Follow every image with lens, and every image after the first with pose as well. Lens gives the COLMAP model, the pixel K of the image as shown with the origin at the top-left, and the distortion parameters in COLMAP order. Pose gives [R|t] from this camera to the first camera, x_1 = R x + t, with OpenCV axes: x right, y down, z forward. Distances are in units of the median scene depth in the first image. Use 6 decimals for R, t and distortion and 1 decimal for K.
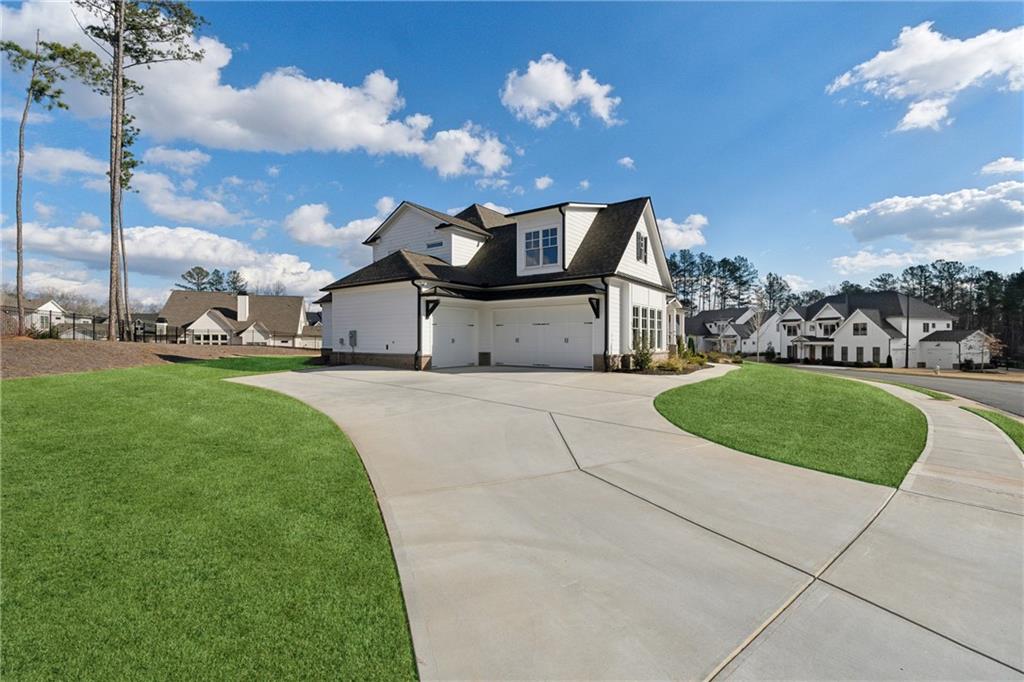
lens RADIAL K [[425.8, 0, 512.0], [0, 425.8, 338.1], [0, 0, 1]] dist [-0.010924, 0.000310]
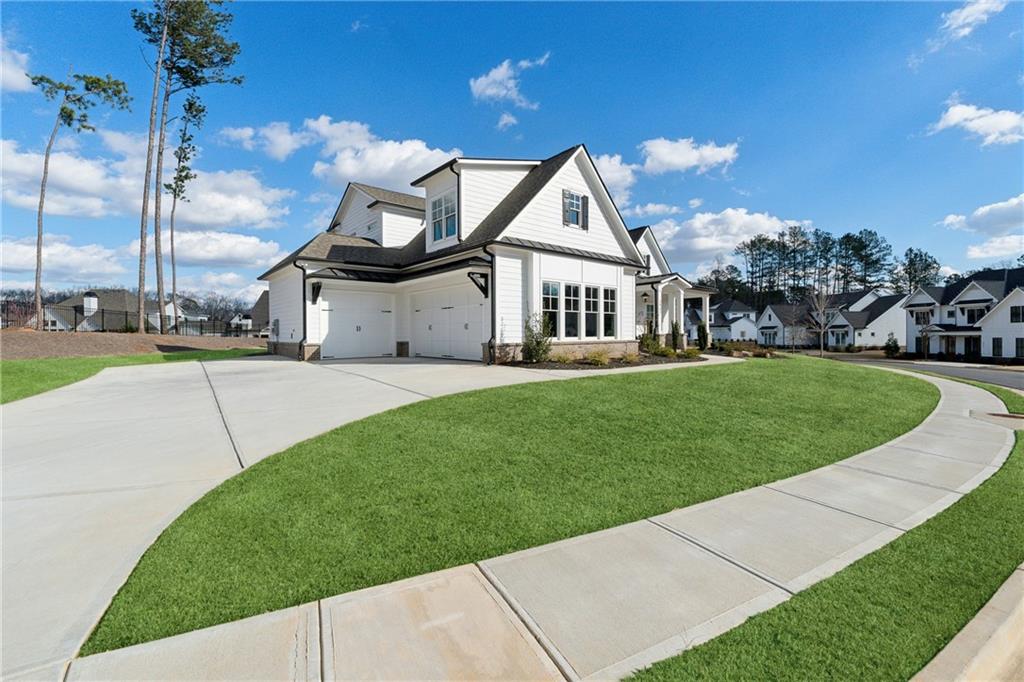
lens RADIAL K [[425.8, 0, 510.4], [0, 425.8, 332.9], [0, 0, 1]] dist [-0.010924, 0.000310]
pose [[0.970470, -0.006837, -0.241125, 0.216074], [0.007047, 0.999975, 0.000010, 0.009876], [0.241119, -0.001709, 0.970494, 0.113308]]
